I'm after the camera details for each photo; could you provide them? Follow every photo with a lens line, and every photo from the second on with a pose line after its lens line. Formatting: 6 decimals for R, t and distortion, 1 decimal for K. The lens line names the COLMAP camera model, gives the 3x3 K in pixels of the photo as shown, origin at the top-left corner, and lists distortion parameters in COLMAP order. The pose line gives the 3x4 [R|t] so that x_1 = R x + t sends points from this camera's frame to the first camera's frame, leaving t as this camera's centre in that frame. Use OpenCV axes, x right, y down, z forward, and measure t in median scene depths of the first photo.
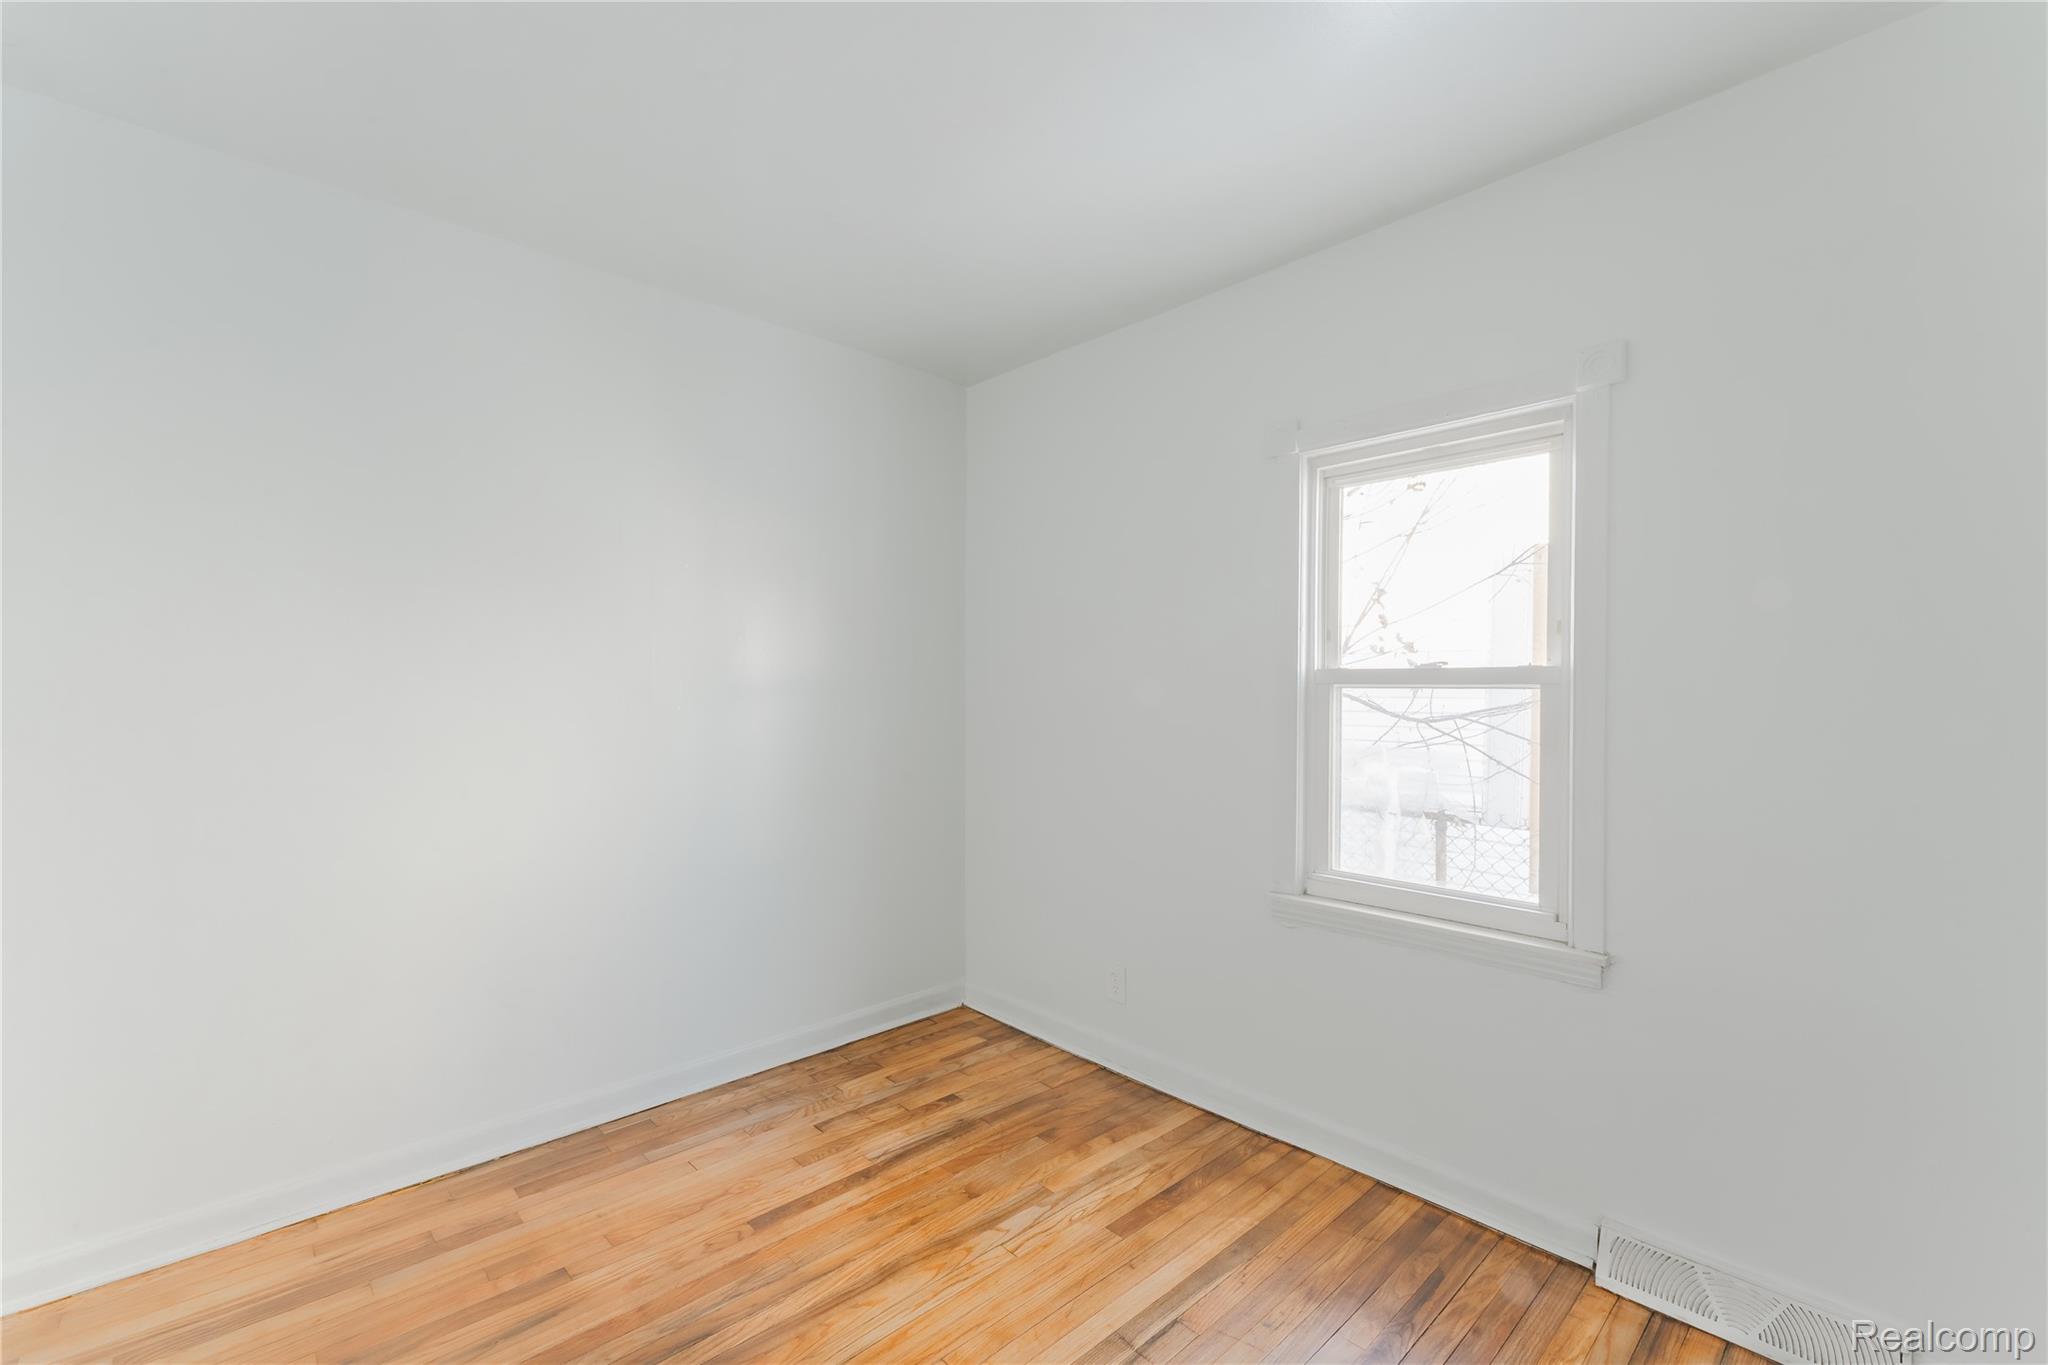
lens RADIAL K [[838.3, 0, 1024.0], [0, 838.3, 682.5], [0, 0, 1]] dist [0.000120, 0.000110]
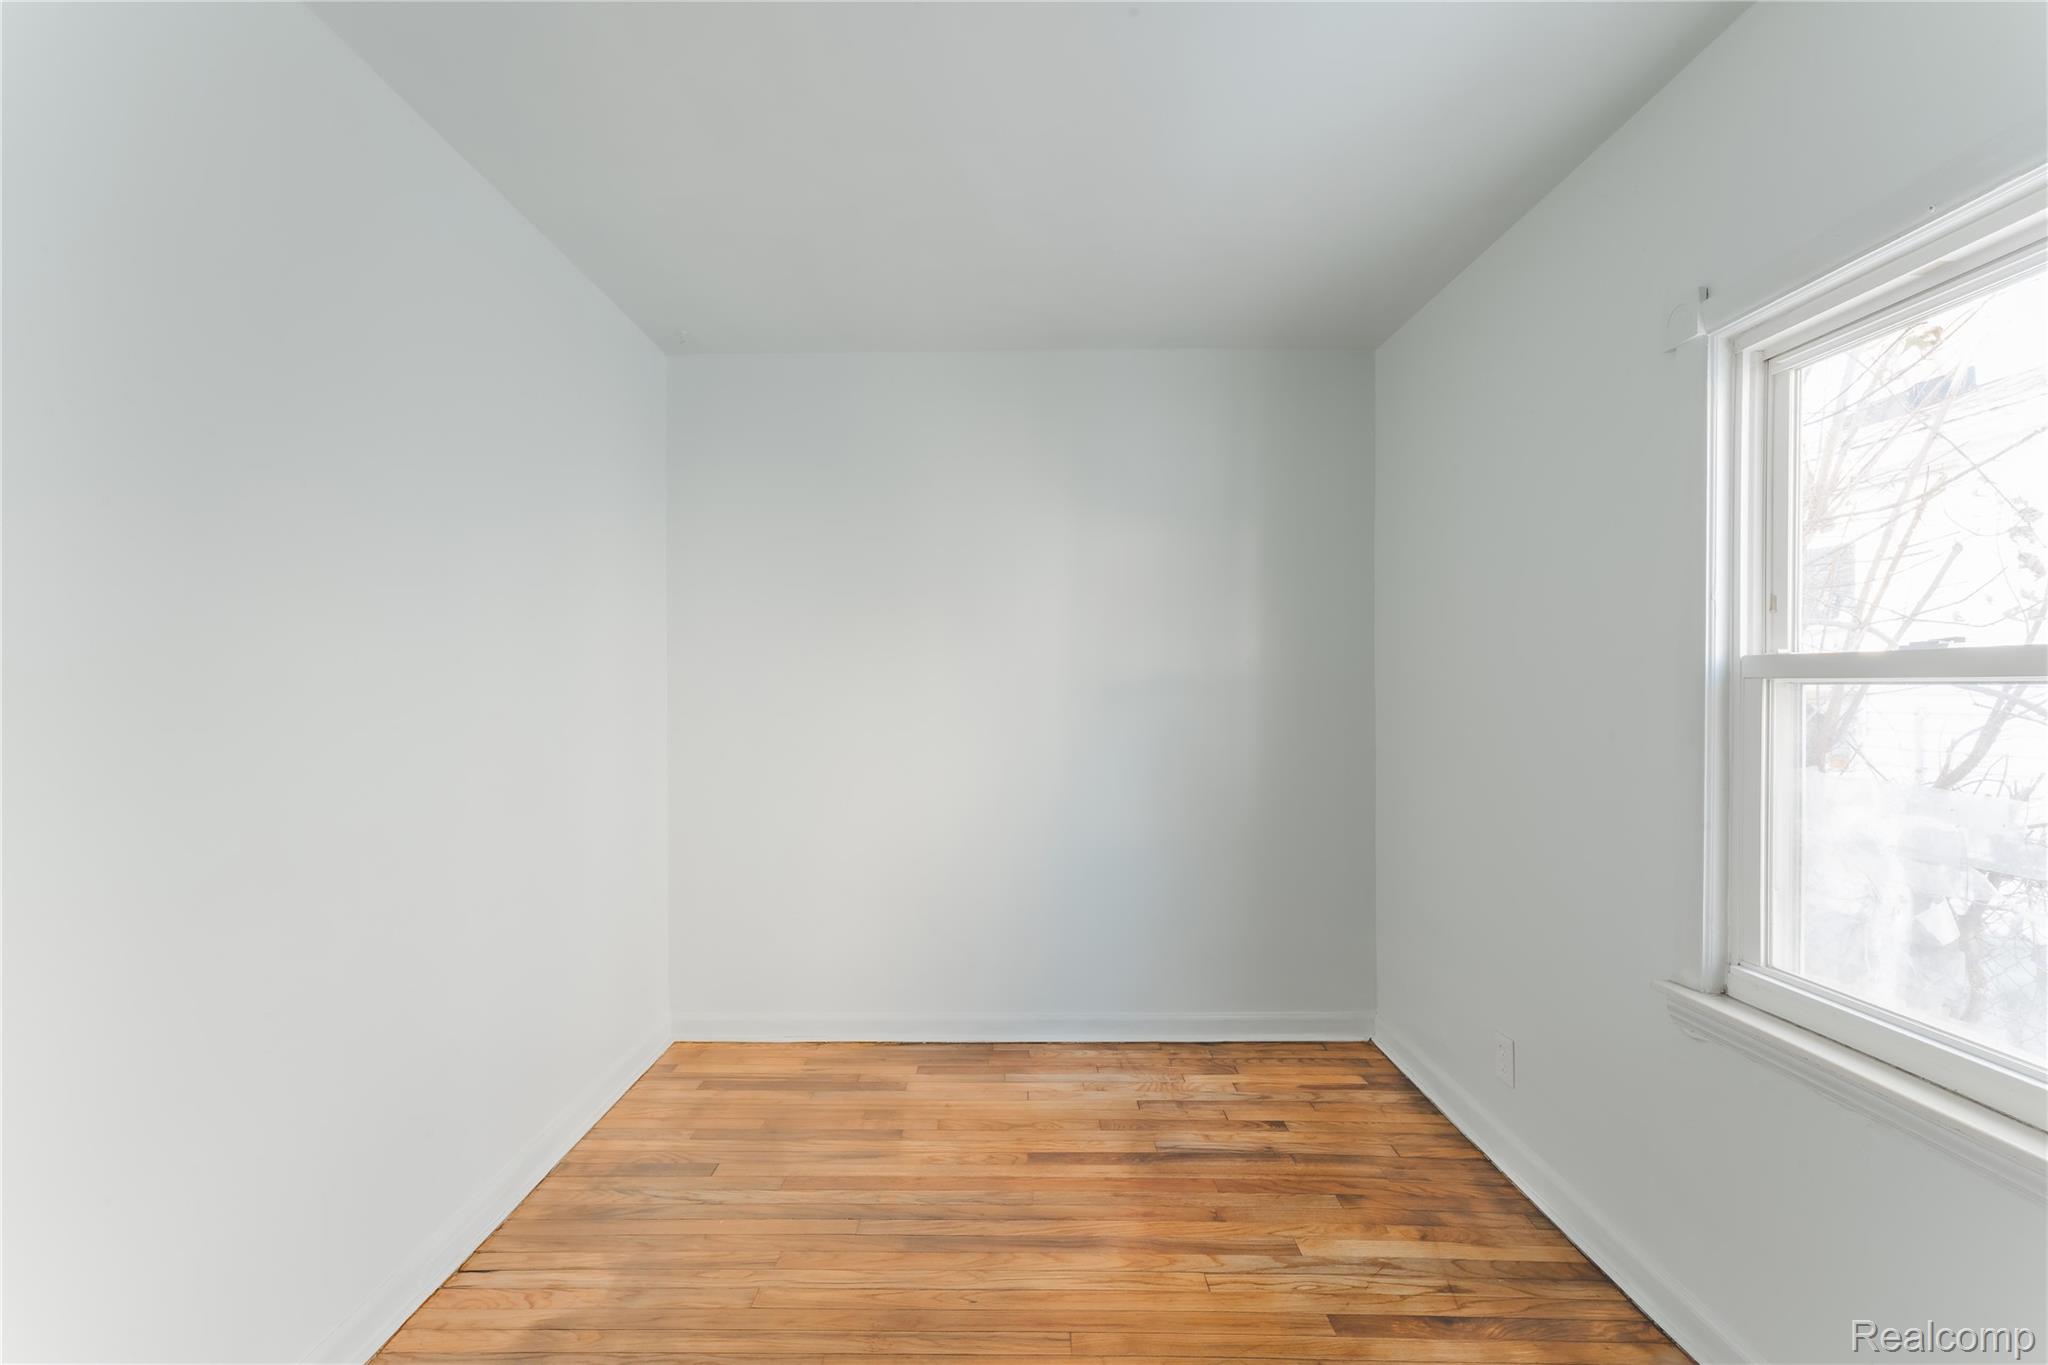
lens RADIAL K [[838.3, 0, 1024.0], [0, 838.3, 682.5], [0, 0, 1]] dist [0.000120, 0.000110]
pose [[0.731242, -0.007096, -0.682081, 0.391098], [0.008268, 0.999965, -0.001538, 0.001294], [0.682068, -0.004515, 0.731275, 0.138687]]
